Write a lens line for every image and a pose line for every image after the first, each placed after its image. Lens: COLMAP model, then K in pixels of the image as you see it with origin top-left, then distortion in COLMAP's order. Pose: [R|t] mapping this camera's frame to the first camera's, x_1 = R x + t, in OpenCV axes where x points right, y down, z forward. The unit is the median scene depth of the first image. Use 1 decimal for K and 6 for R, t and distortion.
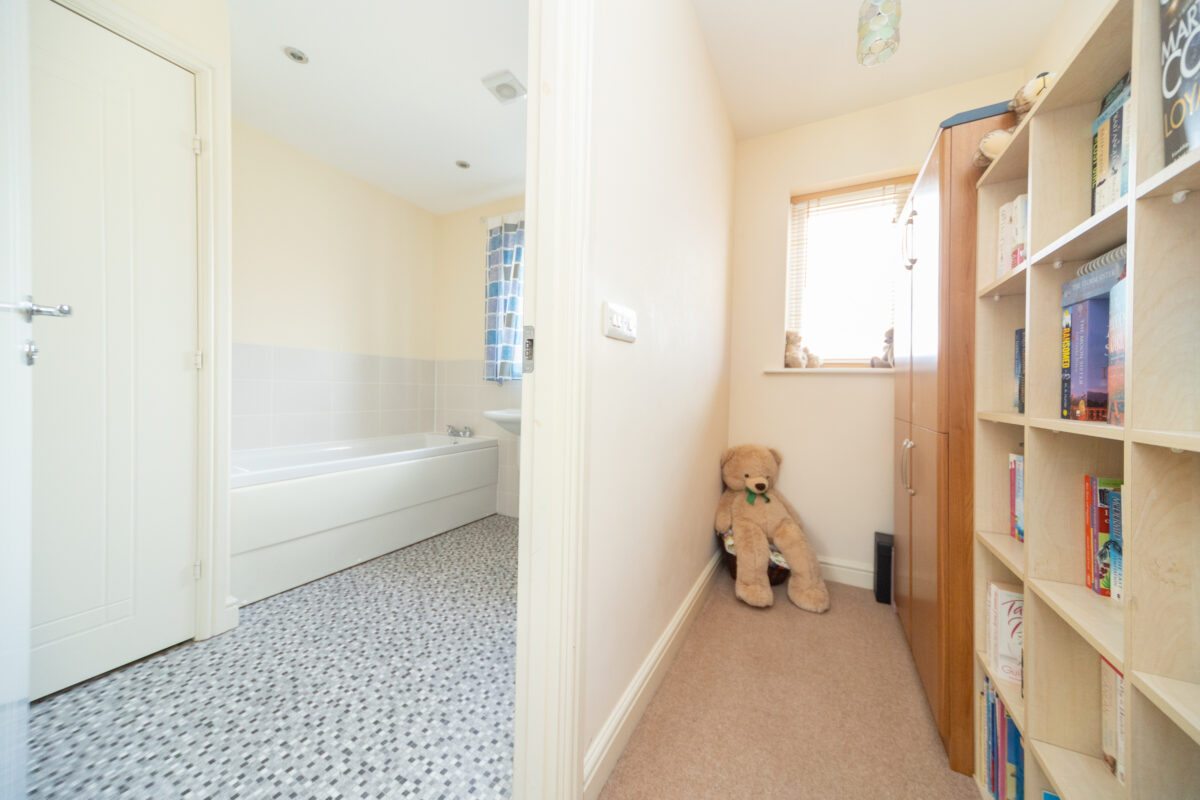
lens RADIAL K [[417.9, 0, 601.3], [0, 417.9, 397.6], [0, 0, 1]] dist [0.001657, 0.000171]
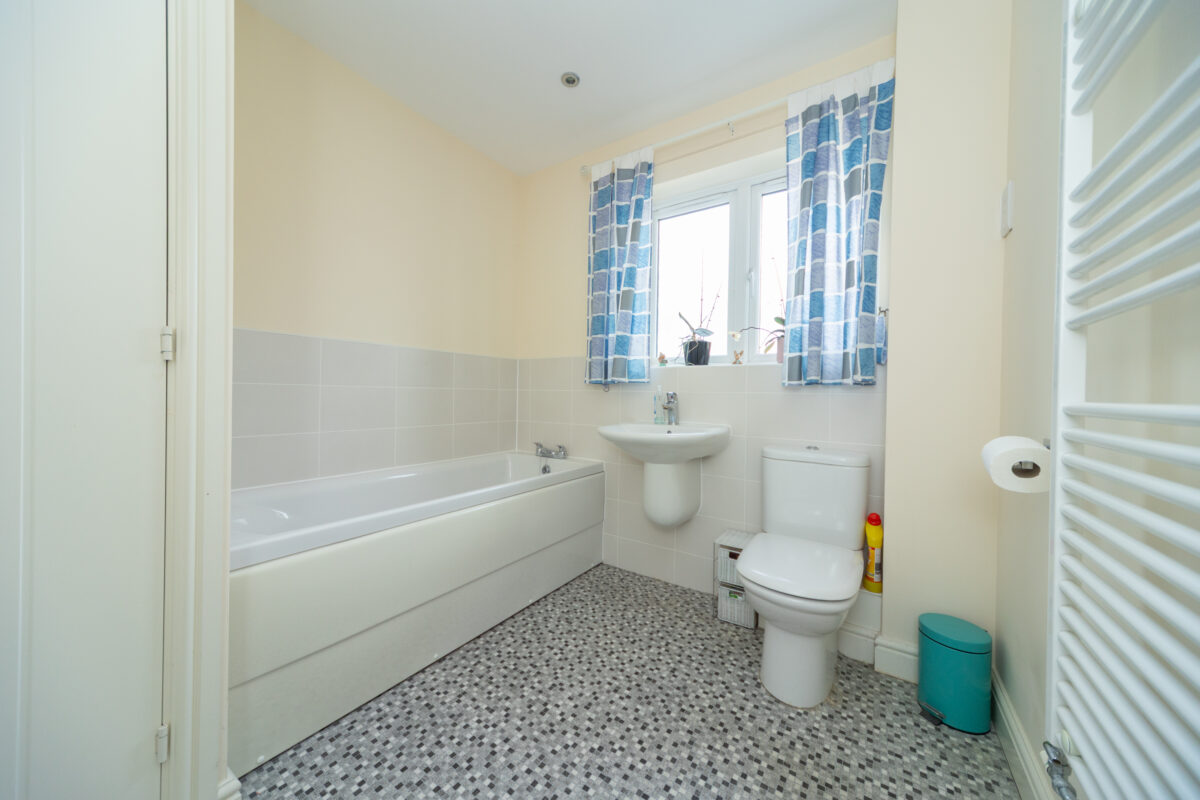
lens RADIAL K [[417.9, 0, 599.2], [0, 417.9, 395.9], [0, 0, 1]] dist [0.001657, 0.000171]
pose [[0.994648, -0.005558, -0.103176, -0.191768], [0.004004, 0.999875, -0.015264, -0.008752], [0.103248, 0.014769, 0.994546, 0.278347]]
